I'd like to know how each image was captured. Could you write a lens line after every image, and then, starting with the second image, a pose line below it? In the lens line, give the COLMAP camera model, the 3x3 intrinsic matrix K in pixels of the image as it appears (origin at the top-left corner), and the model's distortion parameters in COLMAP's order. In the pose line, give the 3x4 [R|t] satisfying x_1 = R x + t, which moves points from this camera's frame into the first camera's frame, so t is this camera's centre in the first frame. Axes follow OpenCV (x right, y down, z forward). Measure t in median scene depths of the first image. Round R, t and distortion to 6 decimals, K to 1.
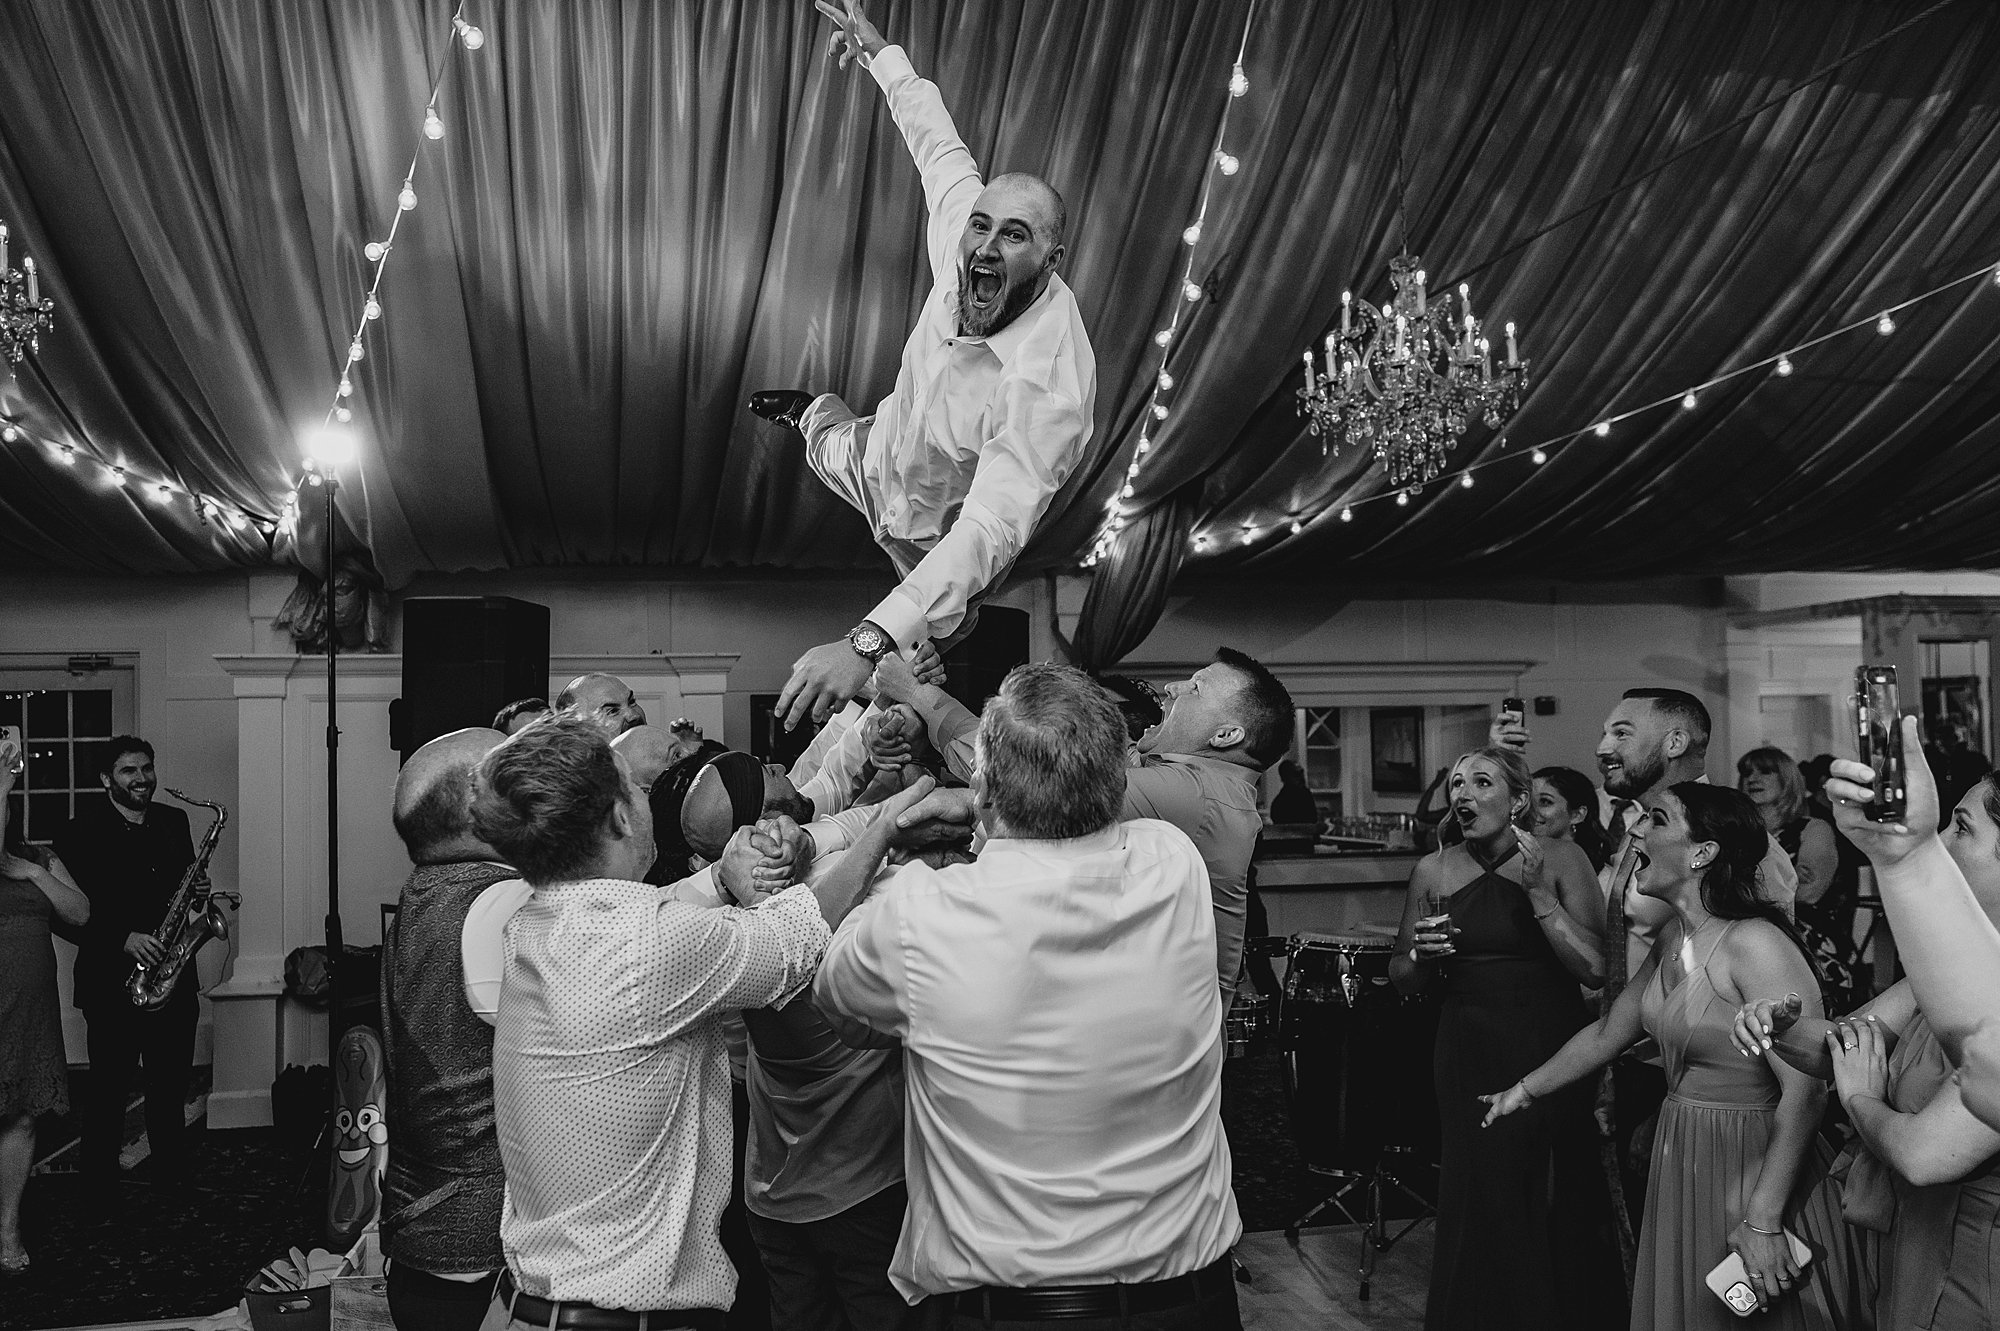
lens RADIAL K [[1676.5, 0, 1000.0], [0, 1676.5, 665.5], [0, 0, 1]] dist [-0.005298, -0.007238]
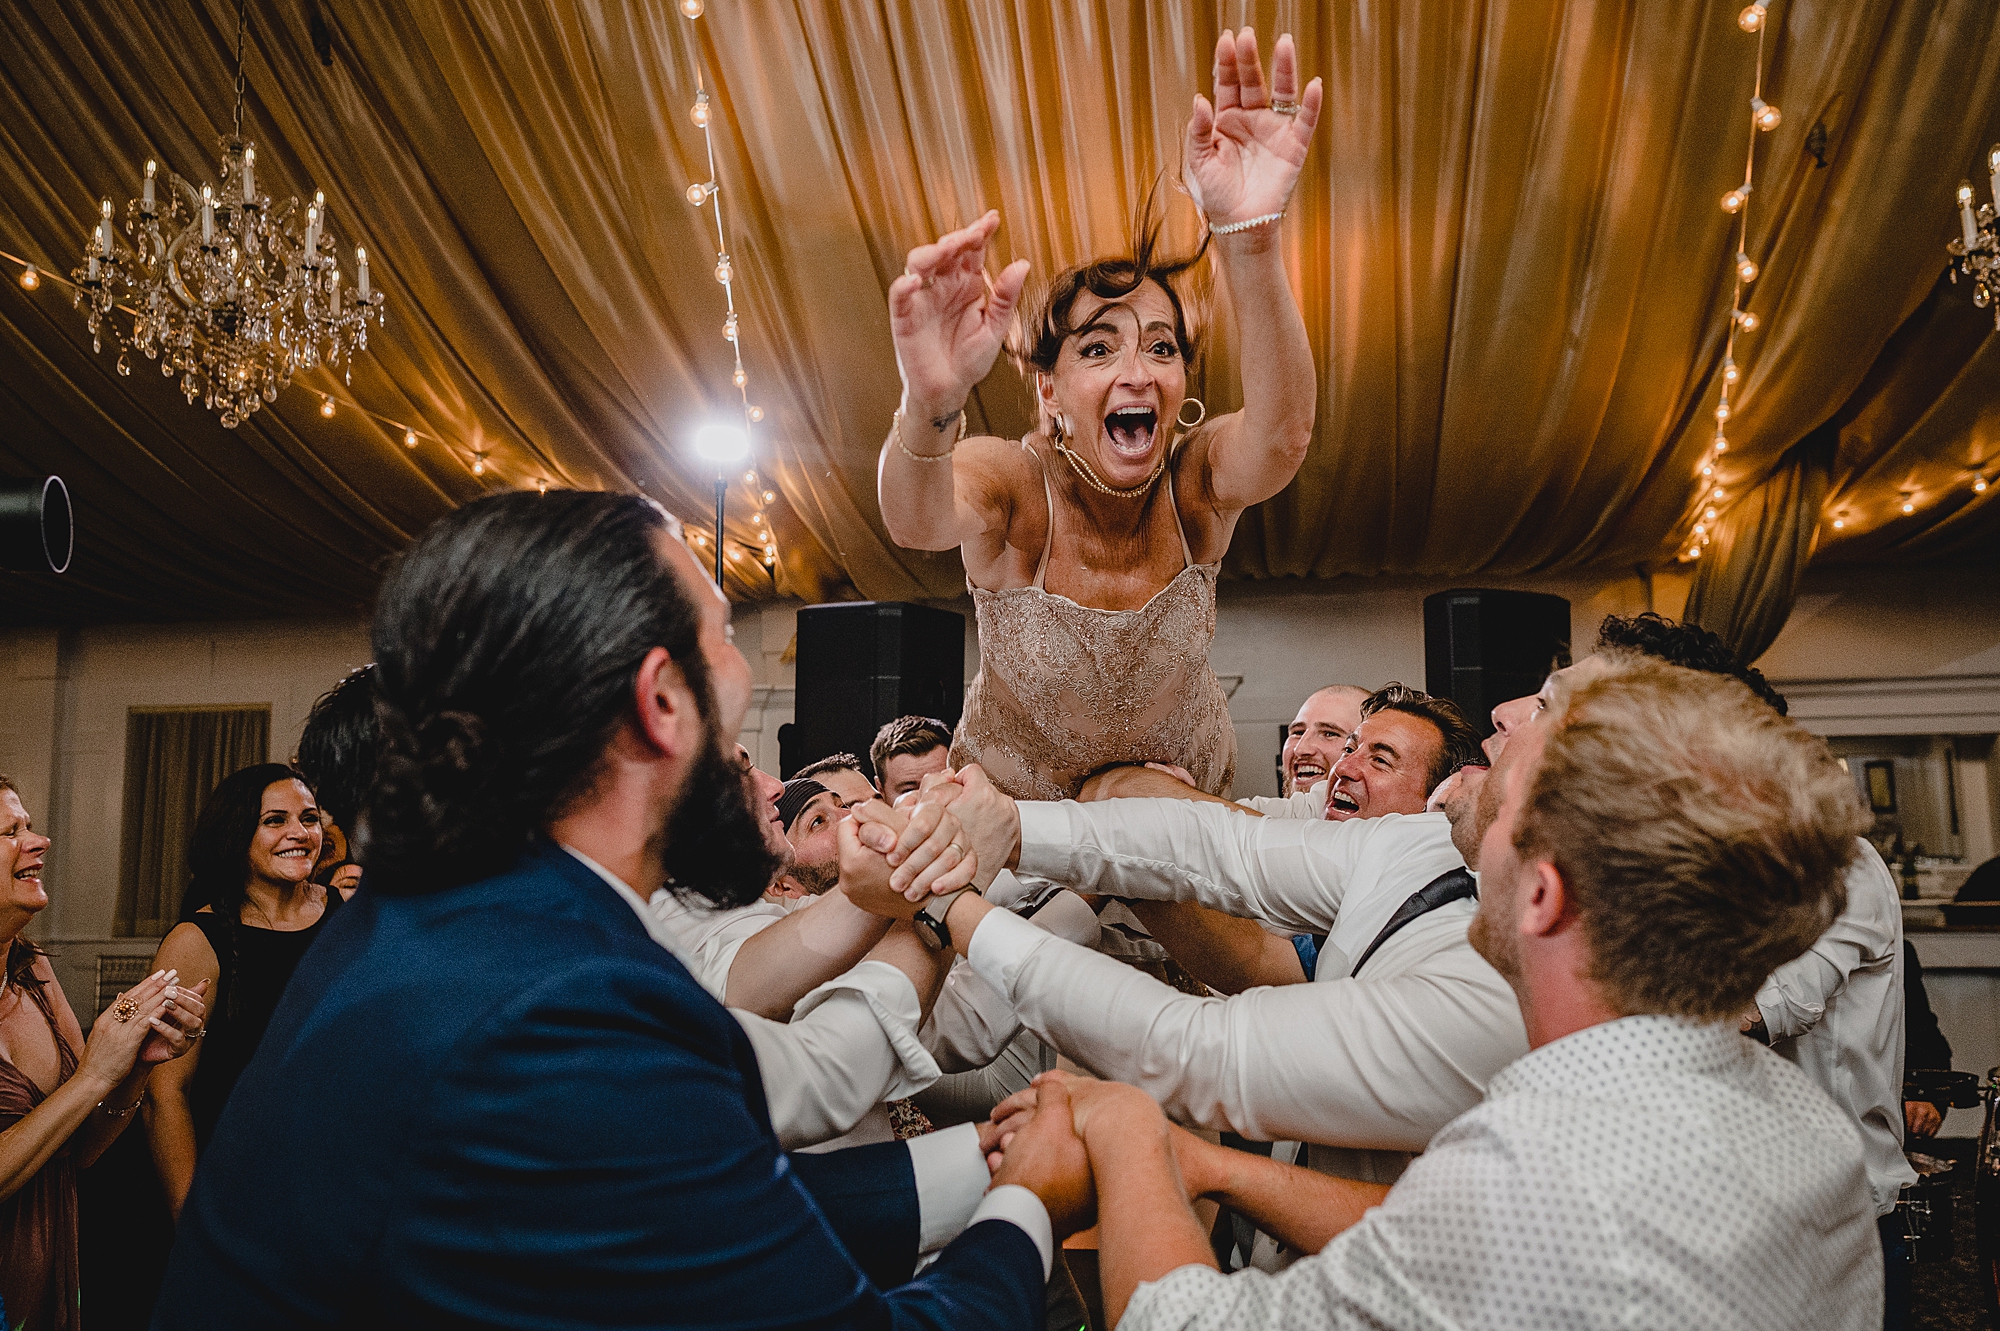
lens RADIAL K [[1665.1, 0, 954.5], [0, 1665.1, 624.5], [0, 0, 1]] dist [0.004990, -0.000529]
pose [[0.923480, -0.038915, -0.381668, 0.036363], [0.019047, 0.998266, -0.055697, 0.012439], [0.383173, 0.044165, 0.922620, 0.145056]]
